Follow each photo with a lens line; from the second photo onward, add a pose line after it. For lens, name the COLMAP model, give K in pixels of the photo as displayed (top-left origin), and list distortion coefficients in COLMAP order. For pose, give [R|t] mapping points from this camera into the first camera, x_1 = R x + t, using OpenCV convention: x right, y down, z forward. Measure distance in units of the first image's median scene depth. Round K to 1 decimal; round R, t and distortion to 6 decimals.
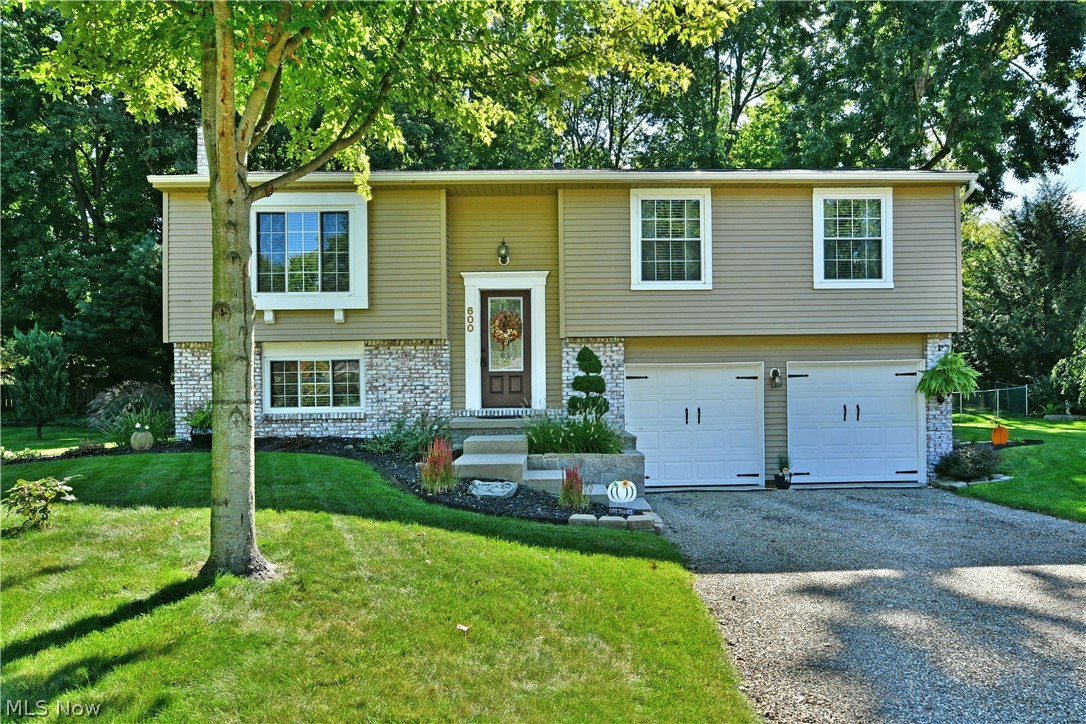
lens RADIAL K [[761.4, 0, 543.0], [0, 761.4, 362.0], [0, 0, 1]] dist [-0.003074, -0.000677]
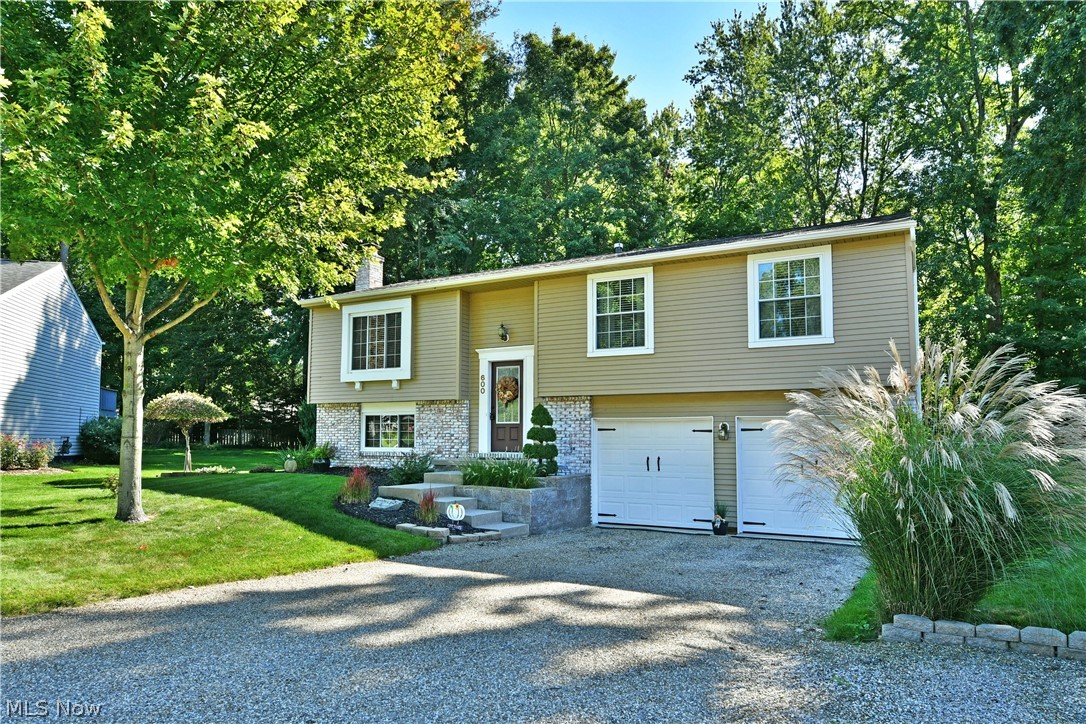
lens RADIAL K [[689.6, 0, 543.0], [0, 689.6, 362.0], [0, 0, 1]] dist [-0.005858, -0.001415]
pose [[0.855093, -0.038883, -0.517014, 0.617521], [0.001990, 0.997423, -0.071722, -0.008003], [0.518471, 0.060300, 0.852967, 0.025240]]
